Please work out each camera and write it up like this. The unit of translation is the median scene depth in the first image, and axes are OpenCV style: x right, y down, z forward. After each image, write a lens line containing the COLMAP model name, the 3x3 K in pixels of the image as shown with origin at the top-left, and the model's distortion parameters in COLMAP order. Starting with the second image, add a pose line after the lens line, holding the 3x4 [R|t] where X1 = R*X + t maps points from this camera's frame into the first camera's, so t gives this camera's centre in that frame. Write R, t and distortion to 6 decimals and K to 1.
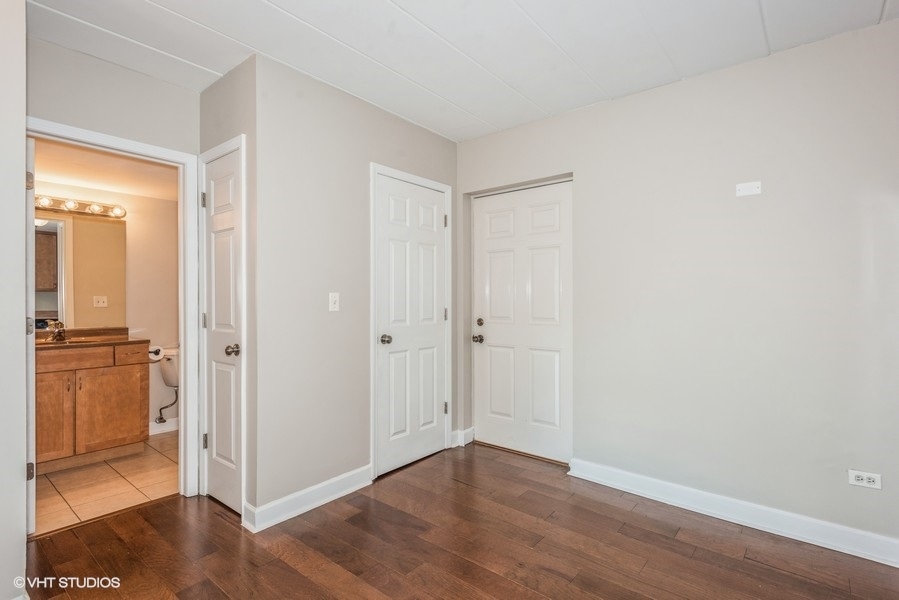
lens RADIAL K [[442.3, 0, 449.5], [0, 442.3, 300.0], [0, 0, 1]] dist [0.000553, 0.000106]
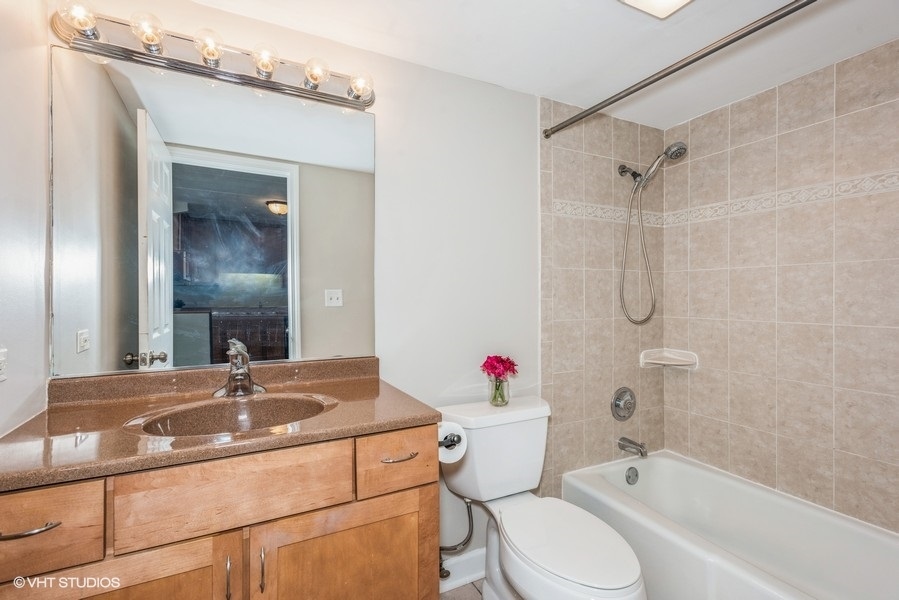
lens RADIAL K [[421.7, 0, 449.6], [0, 421.7, 302.0], [0, 0, 1]] dist [0.007776, -0.000709]
pose [[0.914751, 0.008014, -0.403939, -0.569586], [-0.003971, 0.999933, 0.010847, 0.003037], [0.403999, -0.008318, 0.914721, 0.745355]]
